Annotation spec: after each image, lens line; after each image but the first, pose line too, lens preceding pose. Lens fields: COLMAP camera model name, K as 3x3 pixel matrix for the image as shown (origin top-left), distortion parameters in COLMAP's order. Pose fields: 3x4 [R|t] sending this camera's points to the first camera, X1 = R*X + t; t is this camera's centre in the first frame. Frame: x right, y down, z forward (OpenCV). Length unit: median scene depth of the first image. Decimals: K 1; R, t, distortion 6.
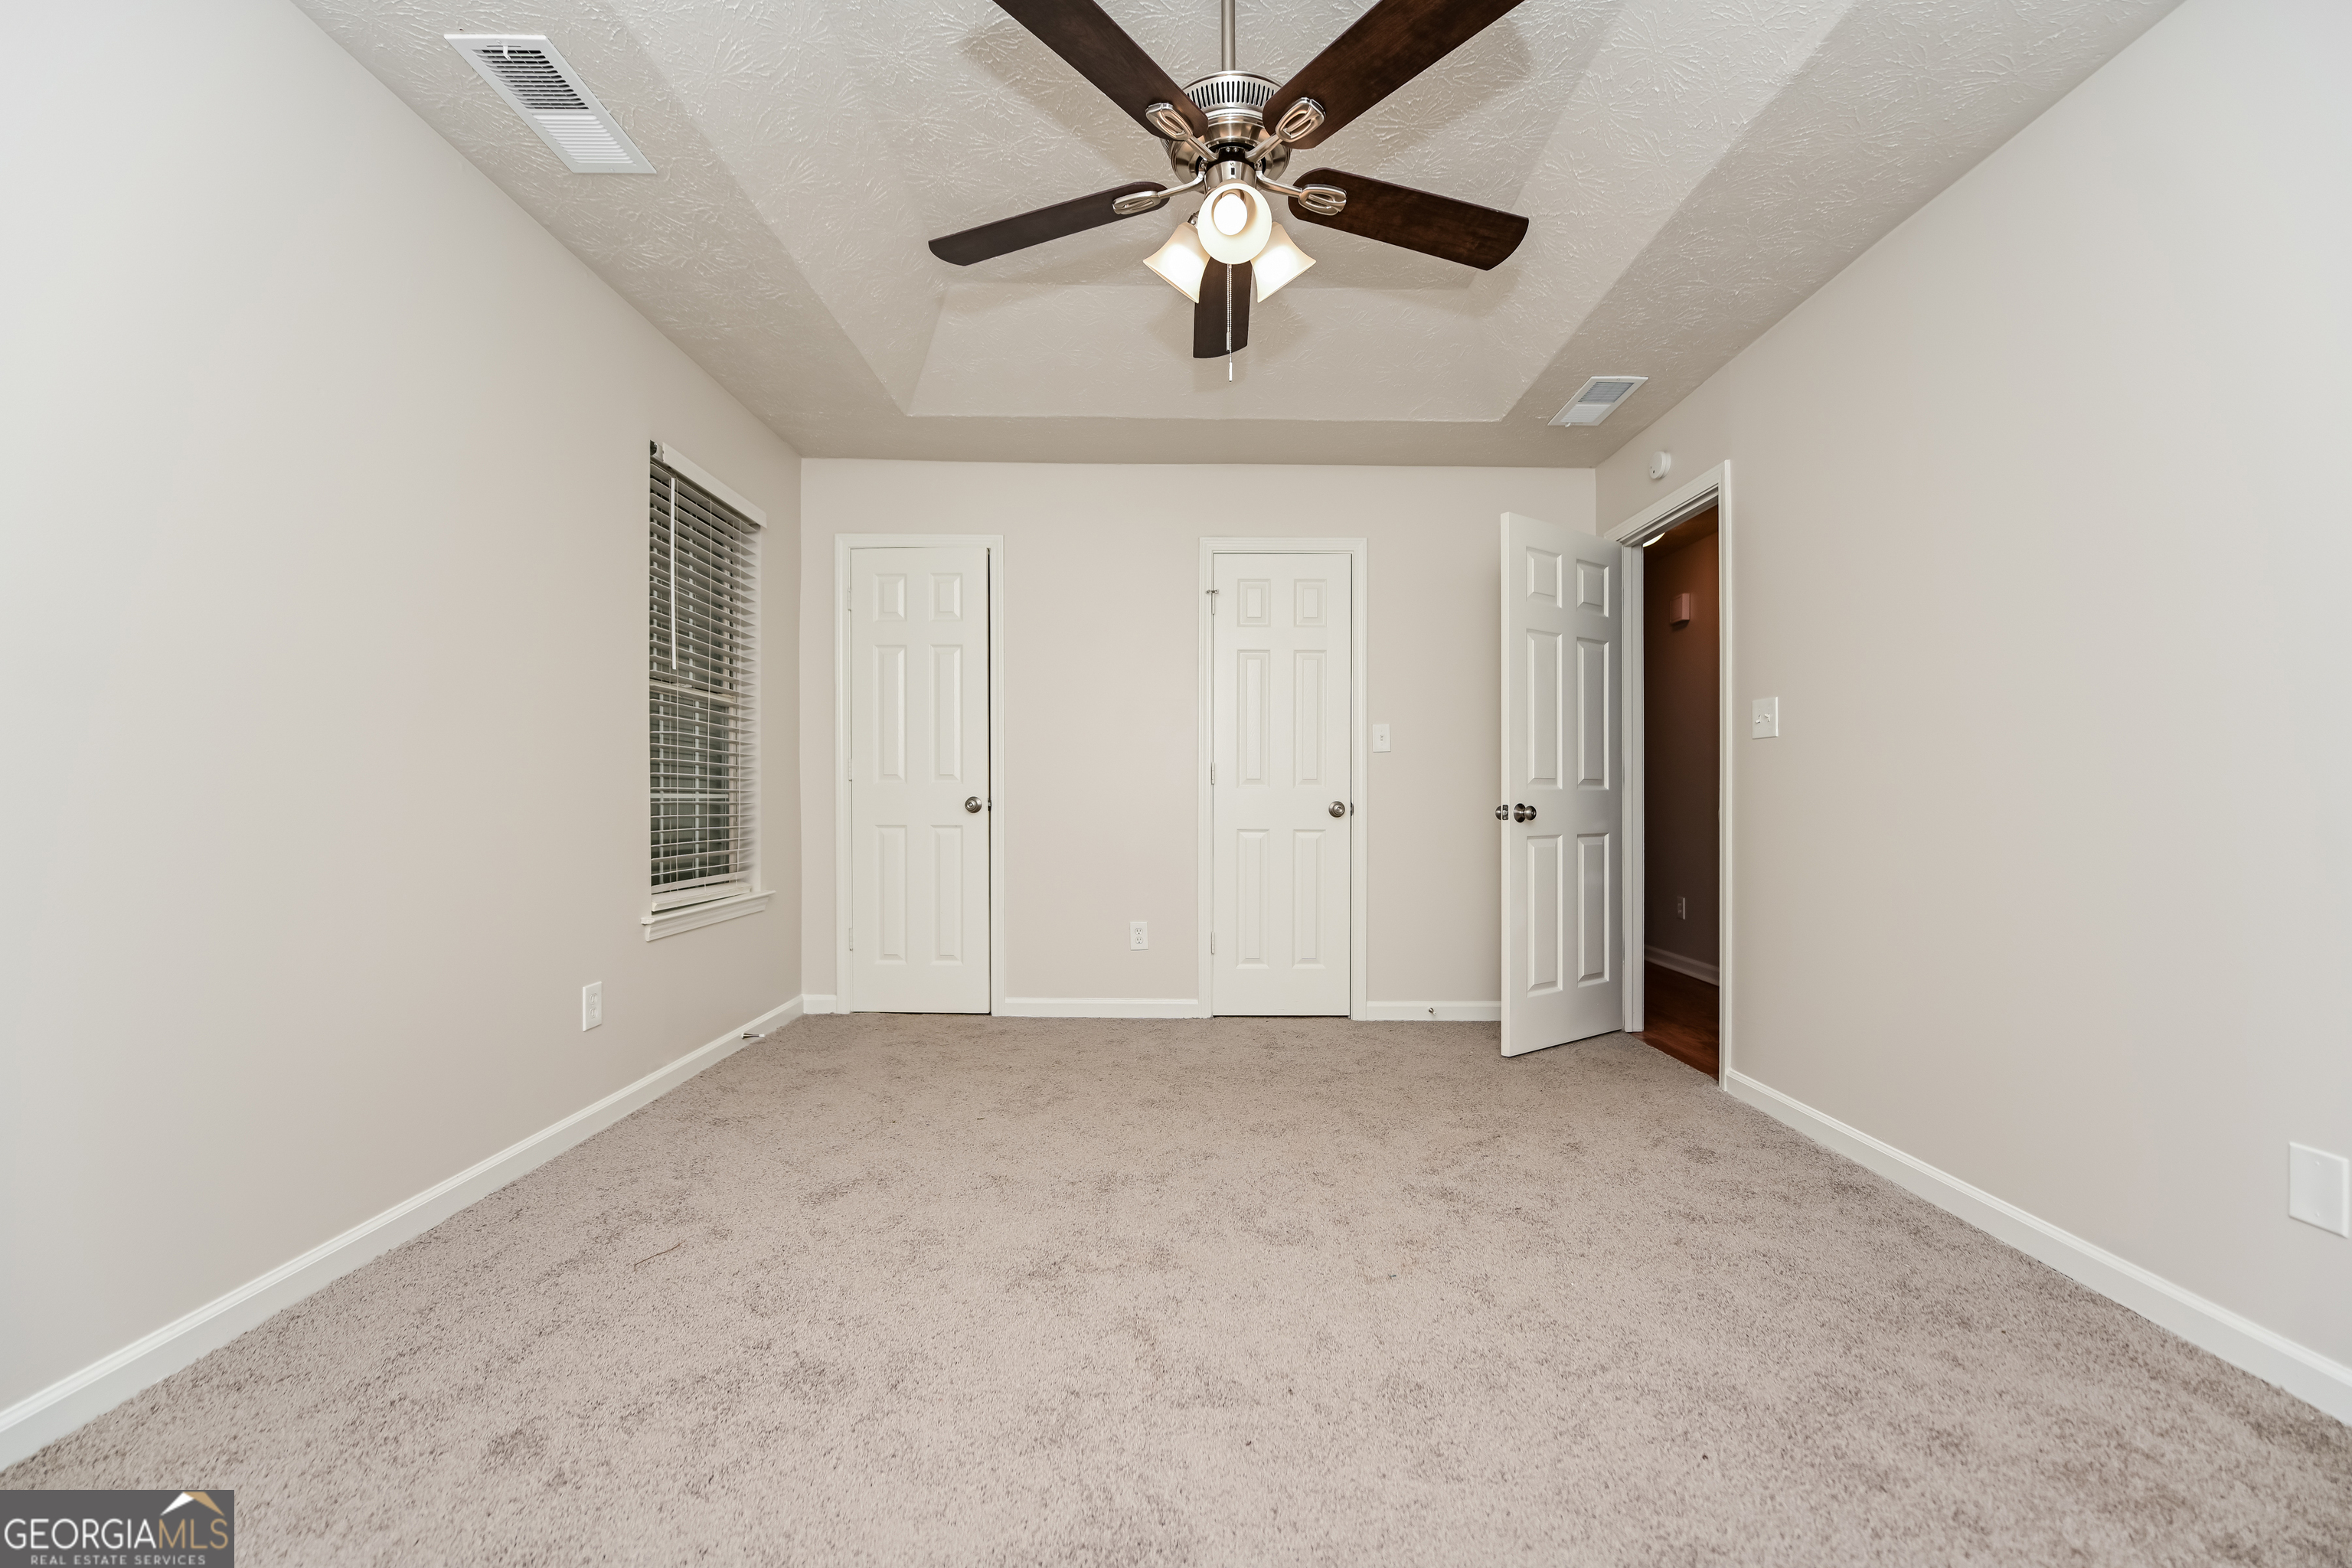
lens RADIAL K [[937.3, 0, 1186.2], [0, 937.3, 807.5], [0, 0, 1]] dist [-0.000530, -0.000052]
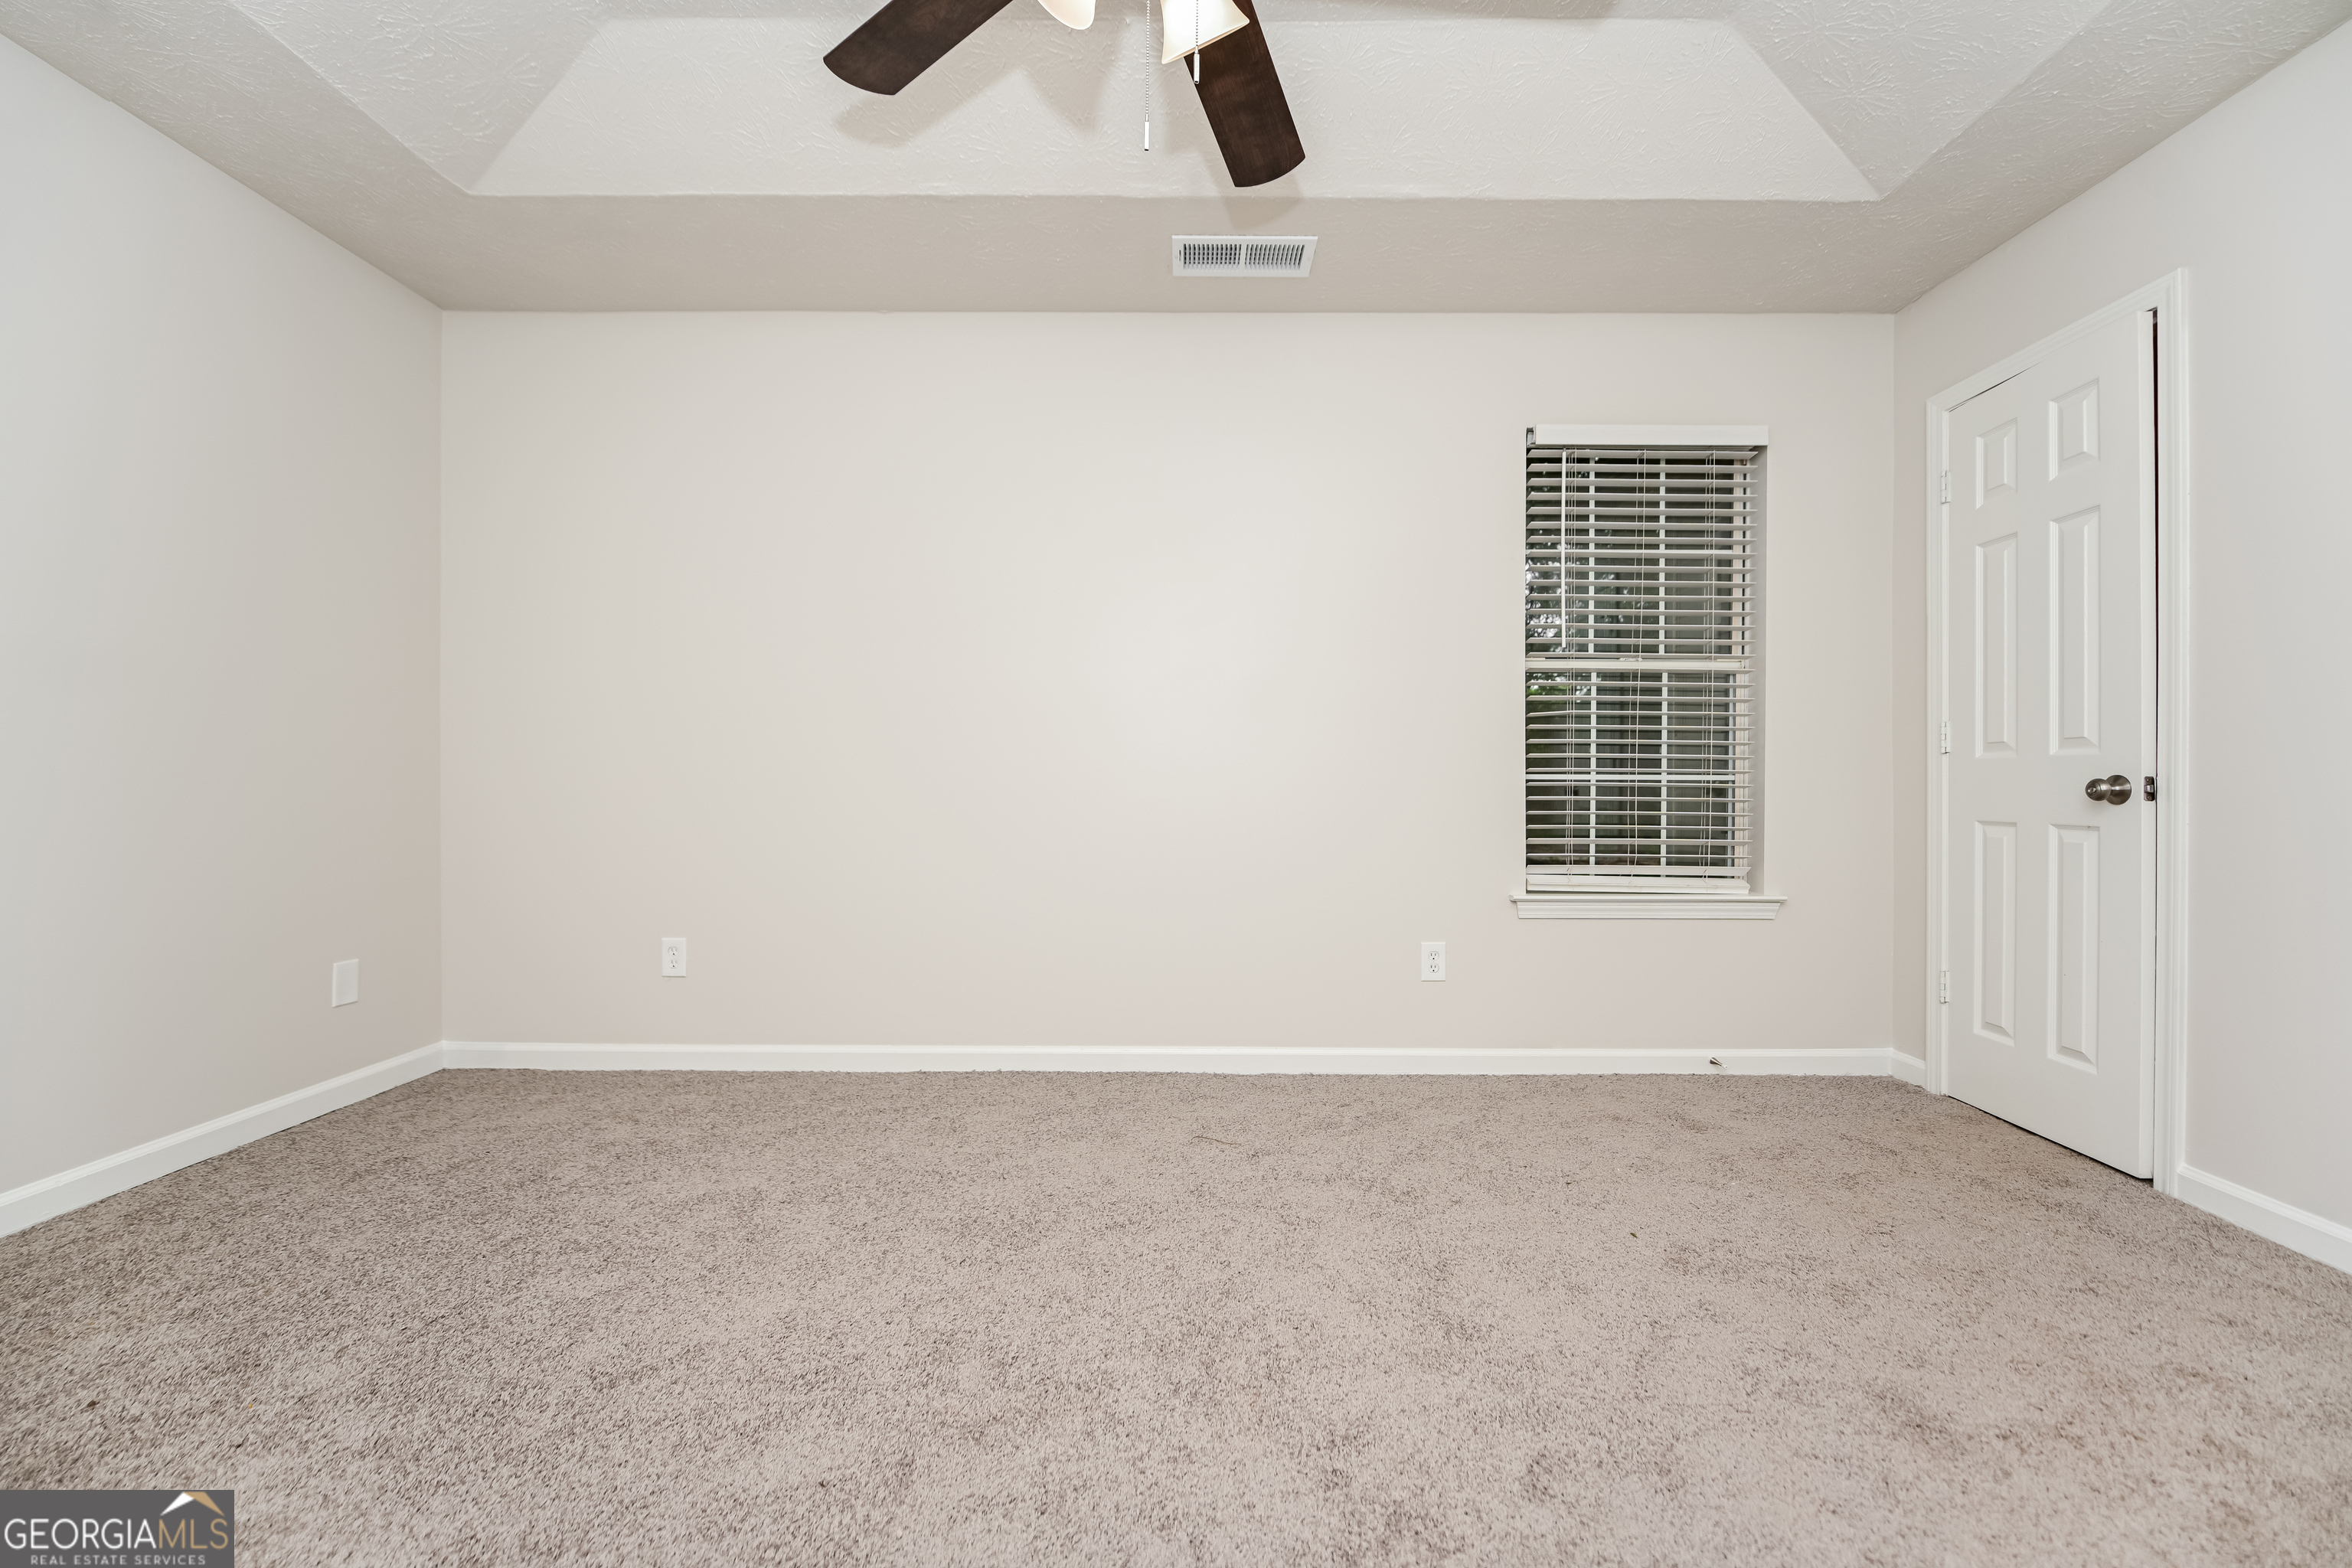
lens RADIAL K [[931.0, 0, 1185.8], [0, 931.0, 779.9], [0, 0, 1]] dist [-0.000232, 0.000026]
pose [[-0.008186, -0.013571, -0.999874, 0.403315], [-0.007792, 0.999878, -0.013507, 0.005498], [0.999936, 0.007680, -0.008290, 0.561589]]
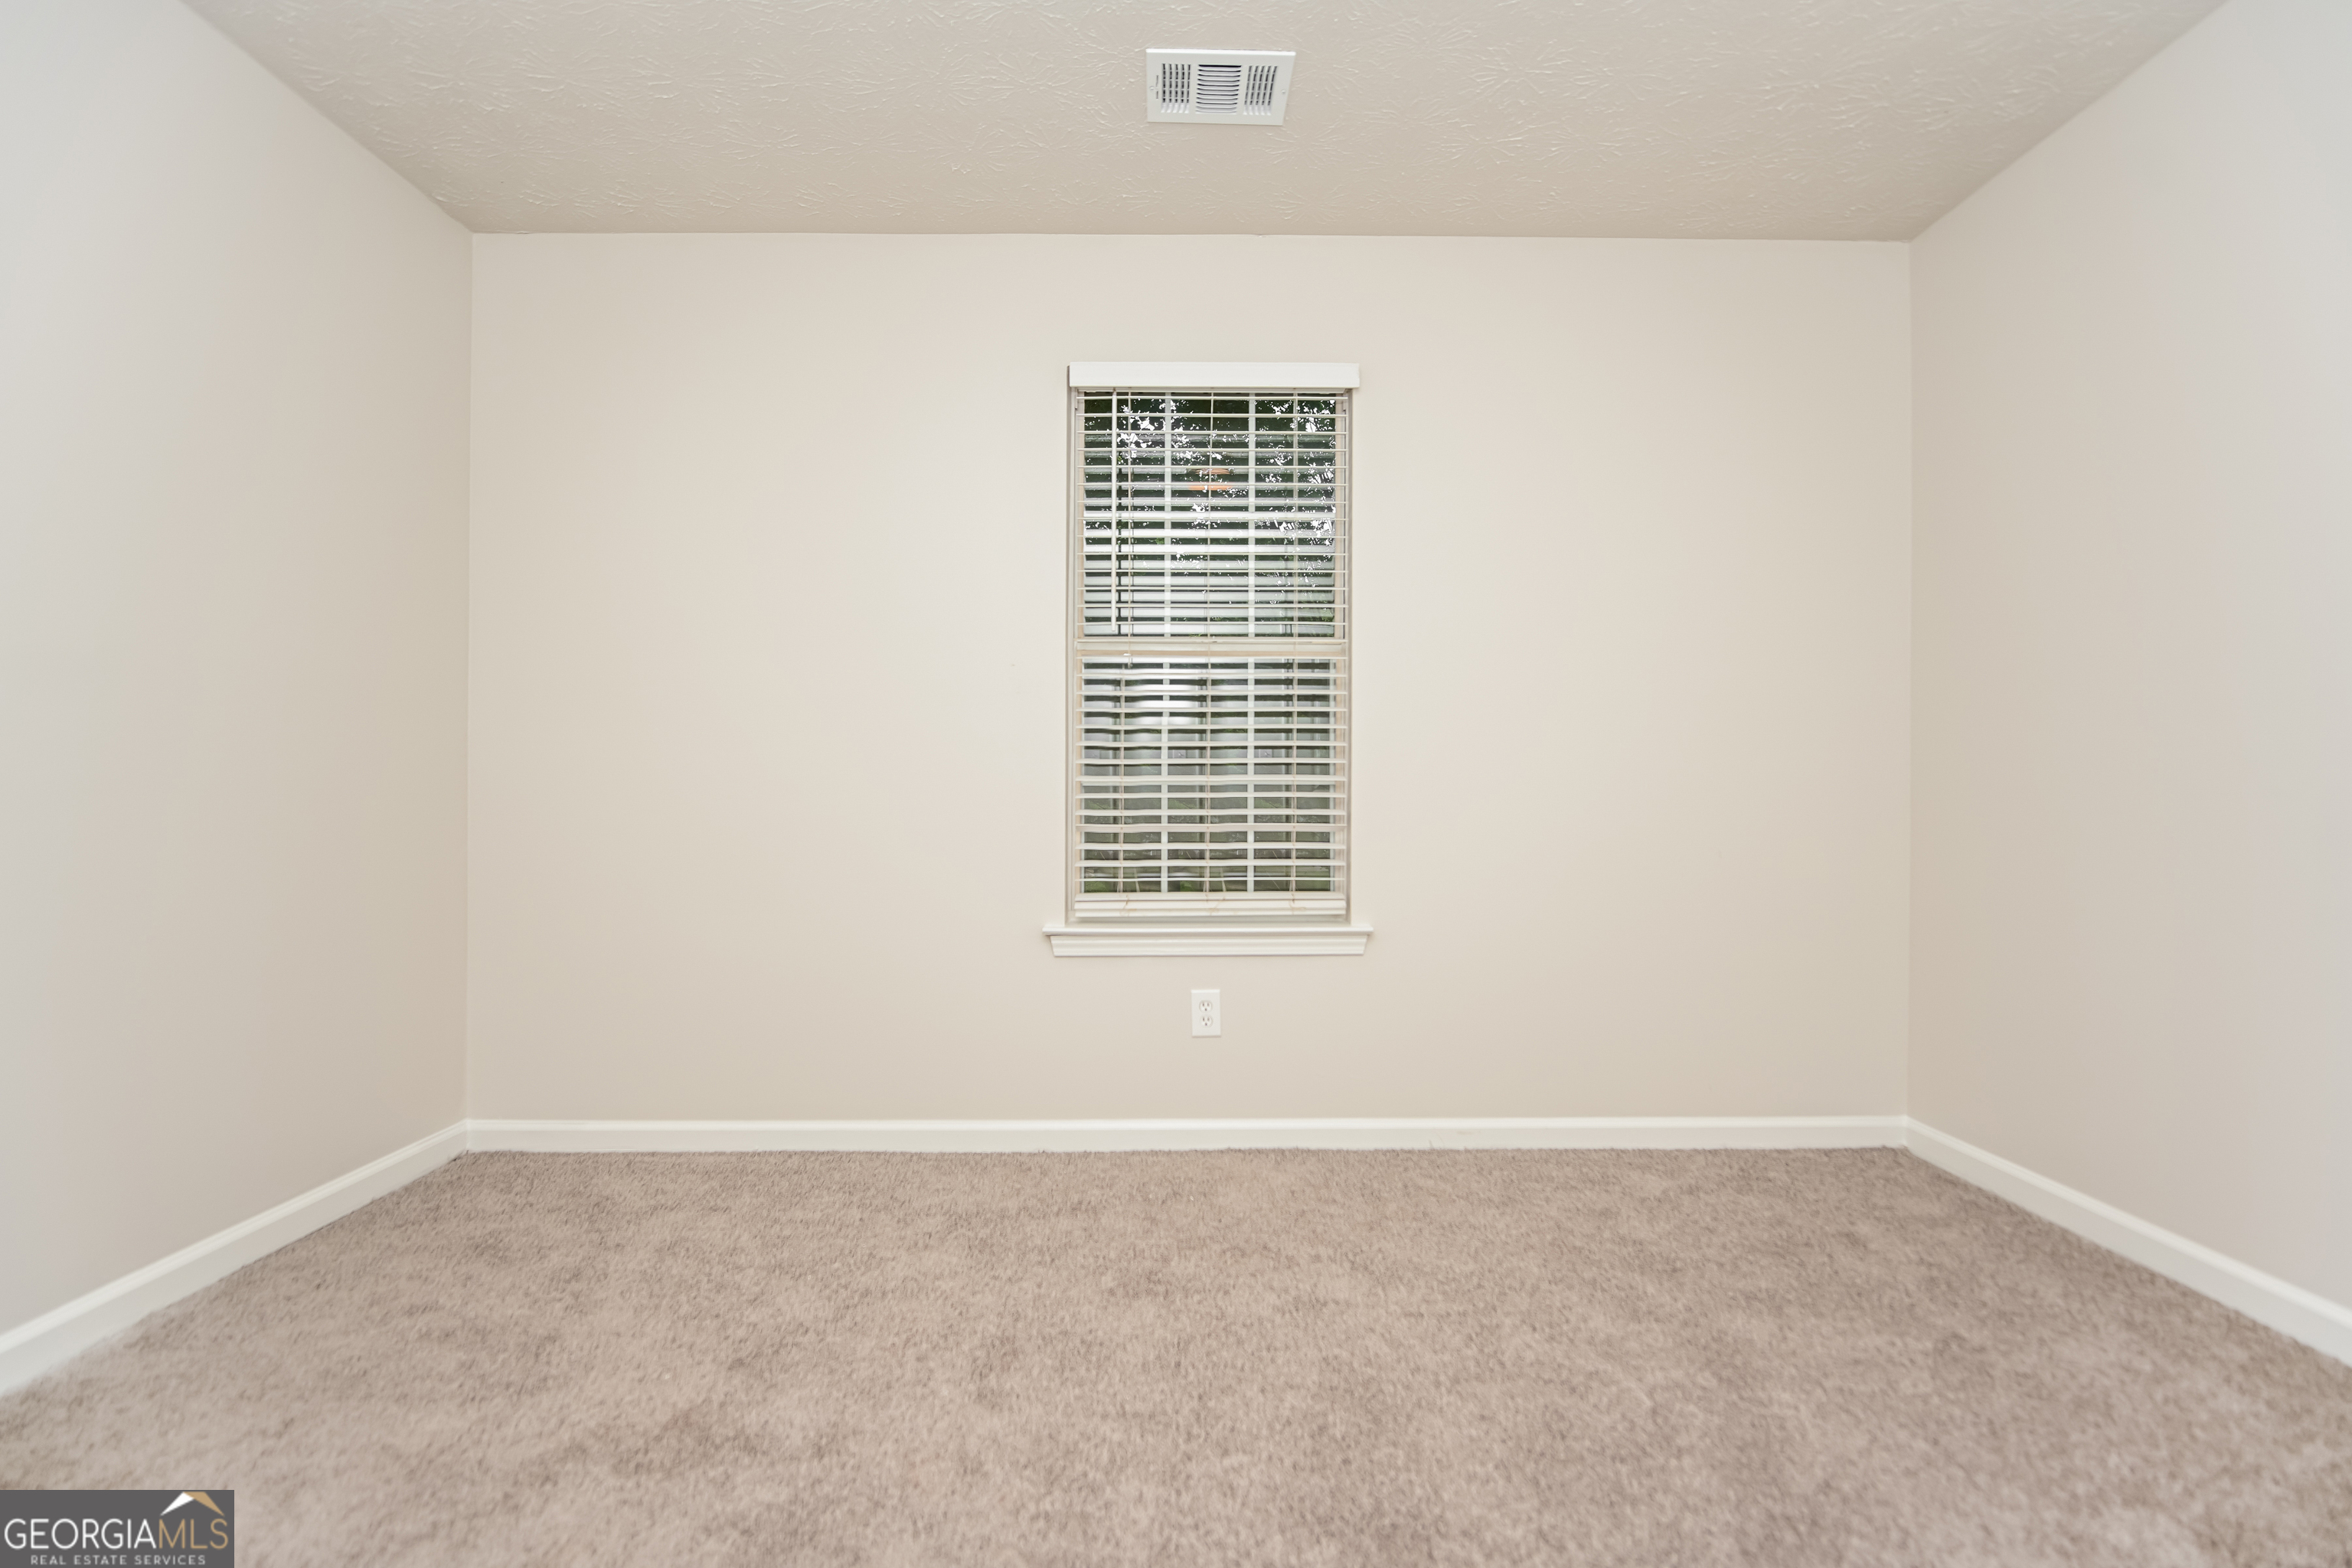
lens RADIAL K [[1130.9, 0, 1176.0], [0, 1130.9, 773.0], [0, 0, 1]] dist [-0.000391, -0.000028]
pose [[0.011593, -0.033775, -0.999362, 0.408671], [-0.004730, 0.999416, -0.033832, 0.008666], [0.999922, 0.005119, 0.011426, 0.963953]]
